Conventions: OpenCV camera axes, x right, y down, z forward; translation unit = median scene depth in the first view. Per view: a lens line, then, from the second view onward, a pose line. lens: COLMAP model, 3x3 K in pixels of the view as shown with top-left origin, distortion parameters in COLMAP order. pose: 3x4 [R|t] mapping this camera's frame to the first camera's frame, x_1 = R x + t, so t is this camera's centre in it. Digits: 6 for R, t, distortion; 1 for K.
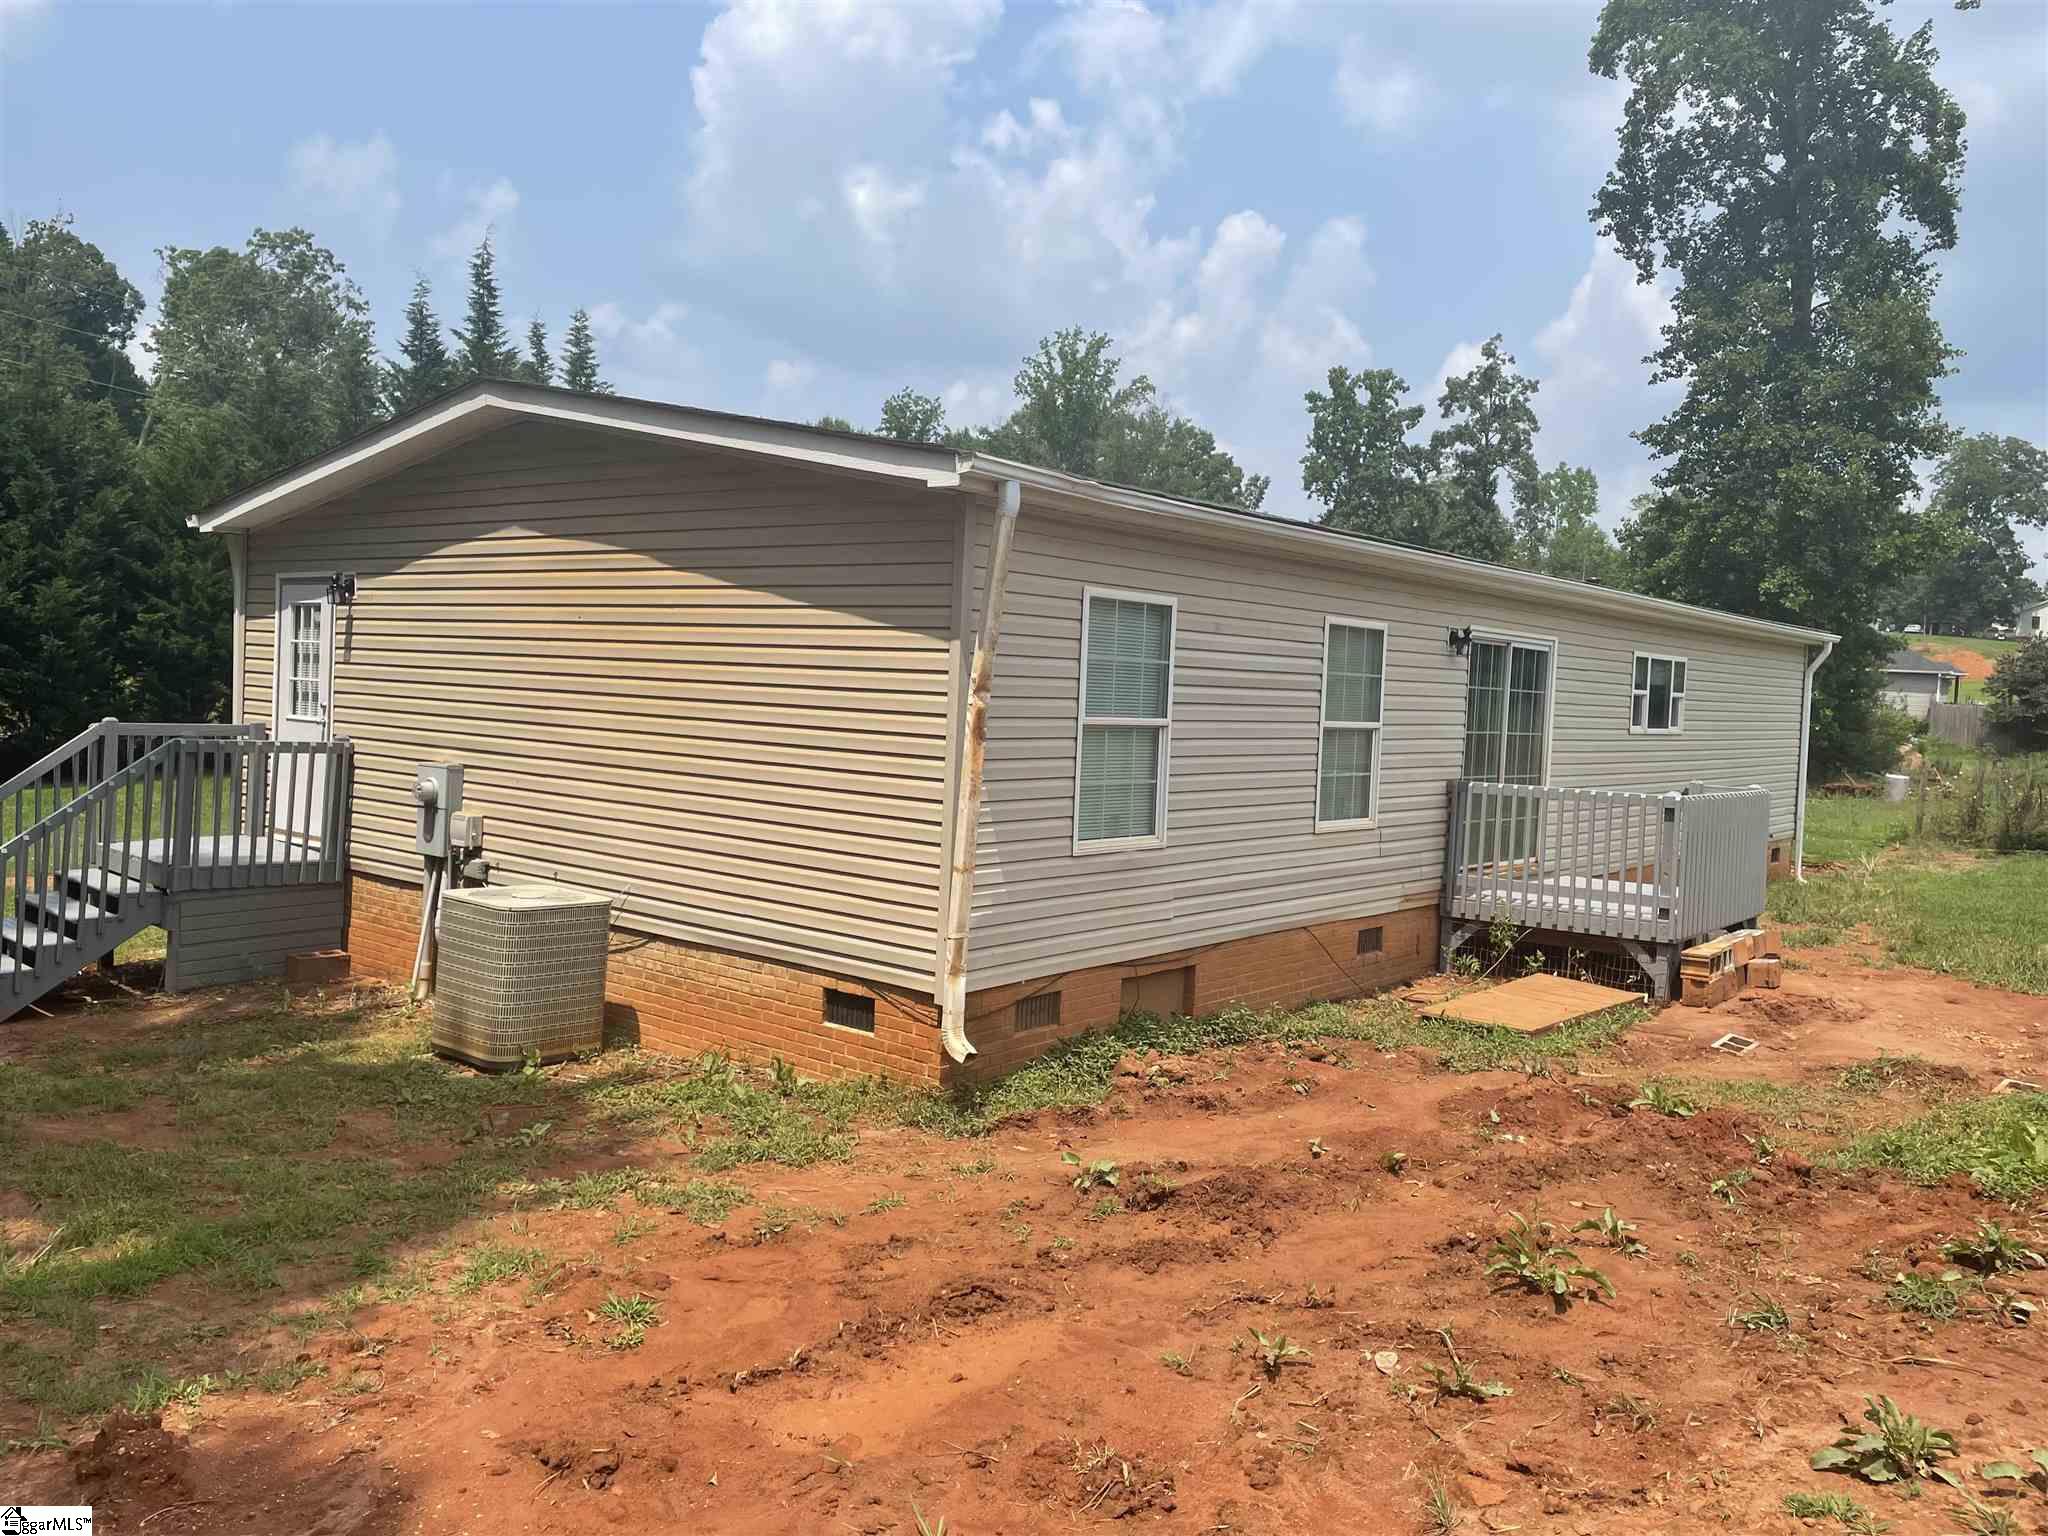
lens RADIAL K [[1571.7, 0, 1032.4], [0, 1571.7, 689.8], [0, 0, 1]] dist [0.098626, -0.131768]
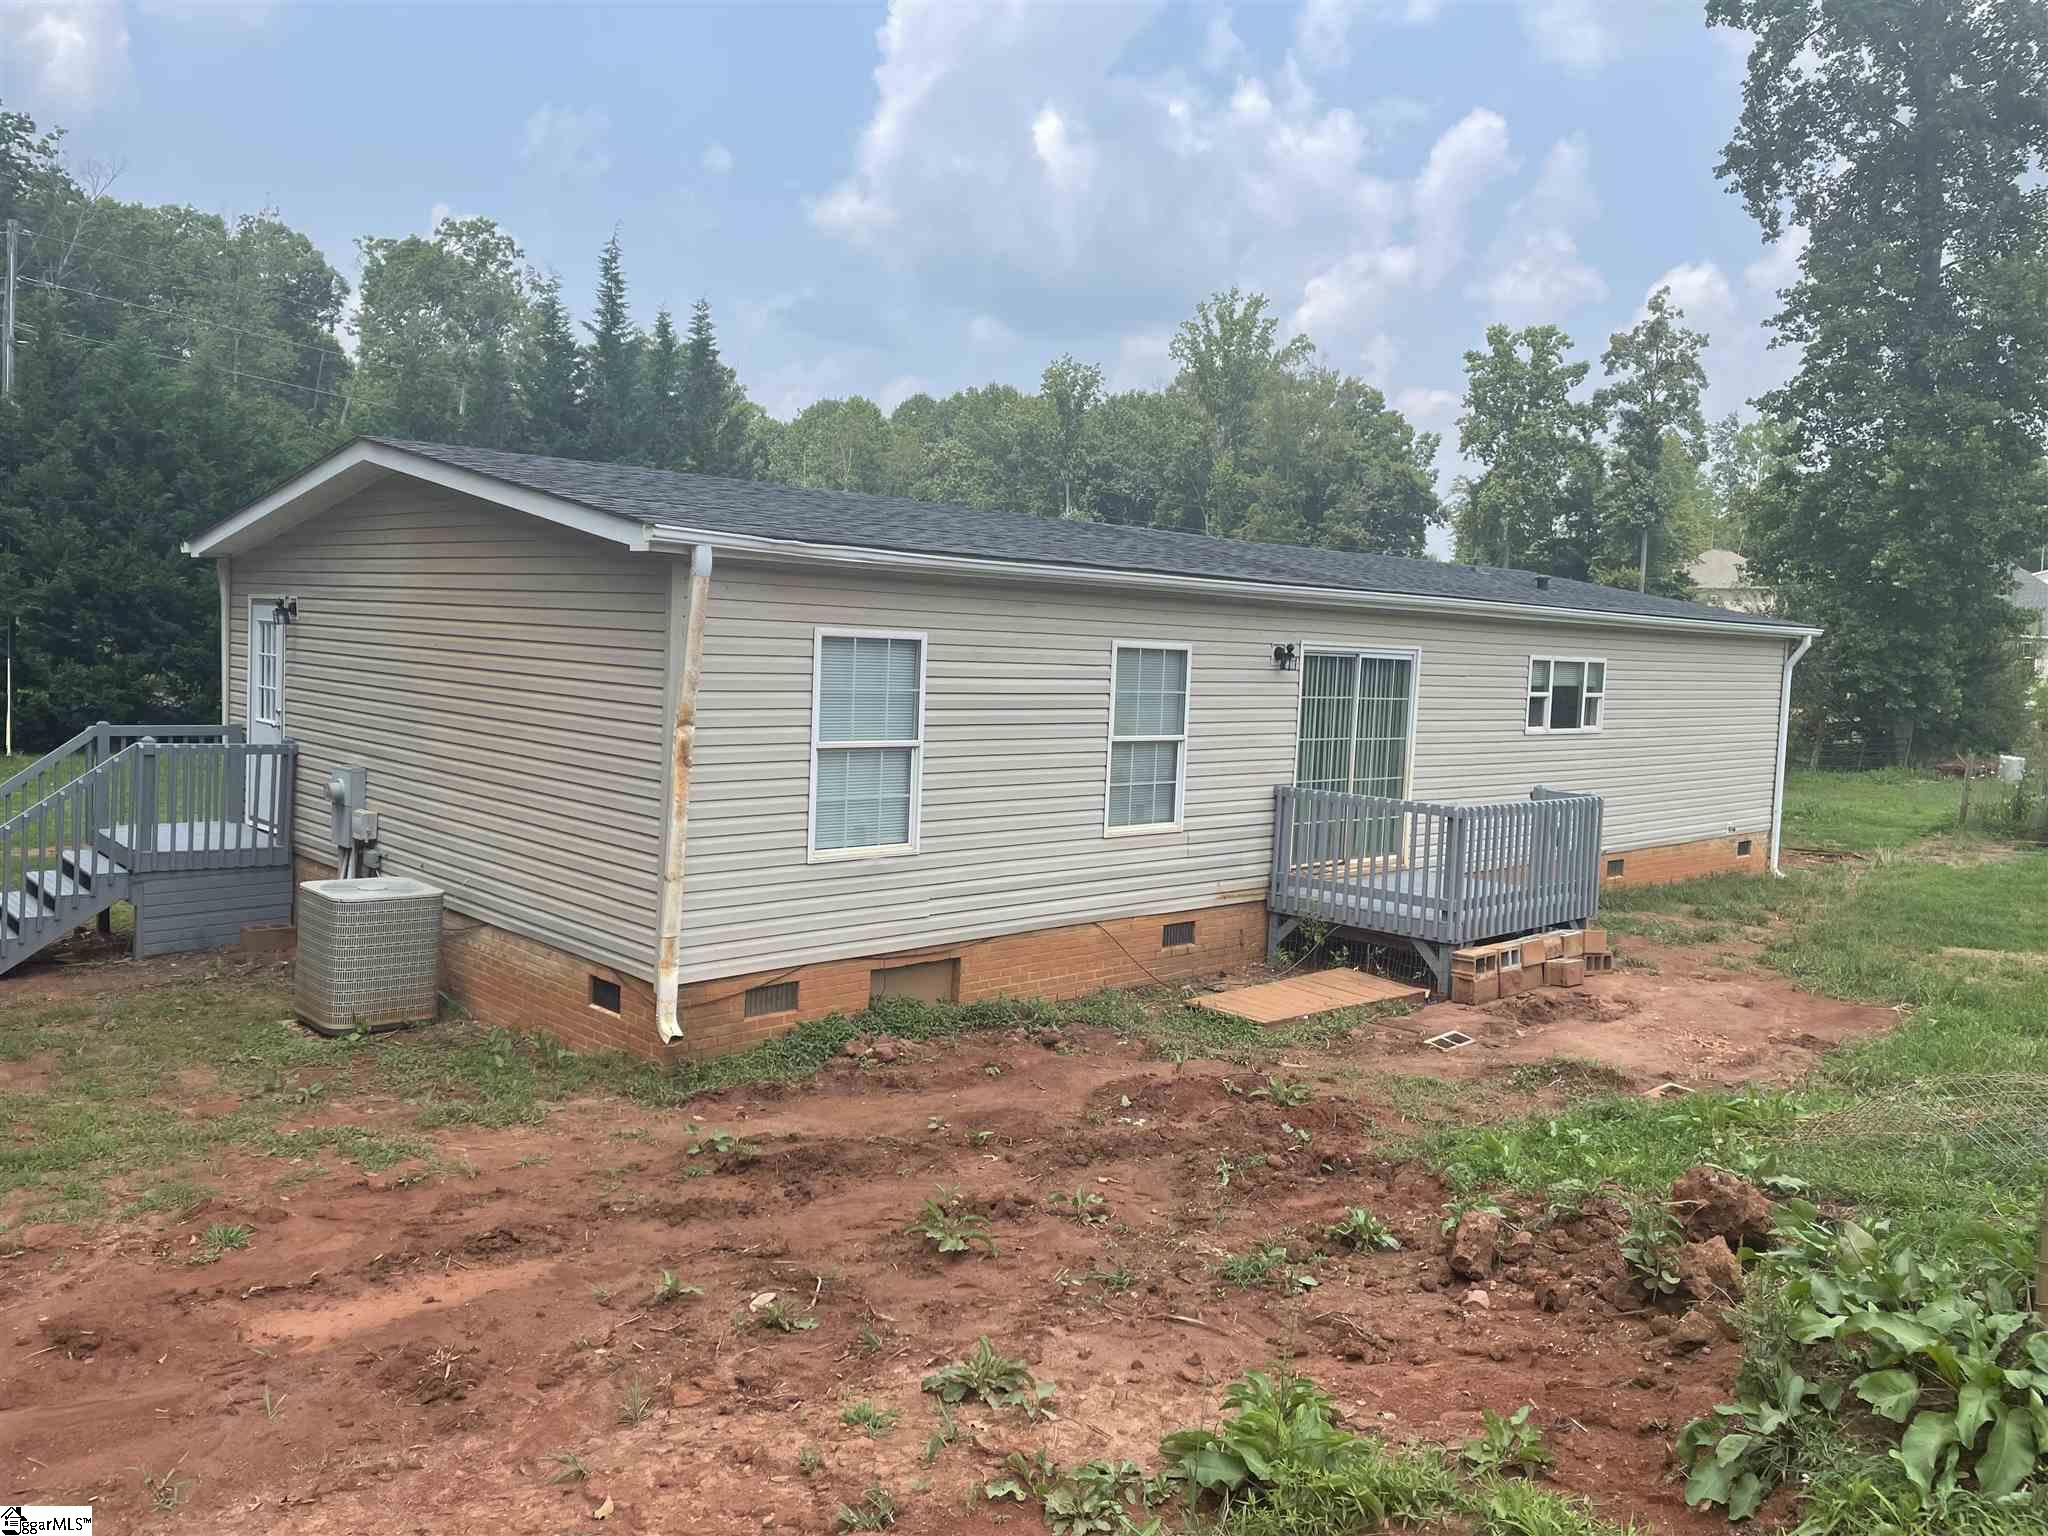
lens RADIAL K [[1571.7, 0, 1032.4], [0, 1571.7, 689.8], [0, 0, 1]] dist [0.098626, -0.131768]
pose [[0.993196, 0.004165, -0.116377, 0.107024], [-0.001221, 0.999678, 0.025353, -0.016476], [0.116445, -0.025038, 0.992881, -0.037247]]
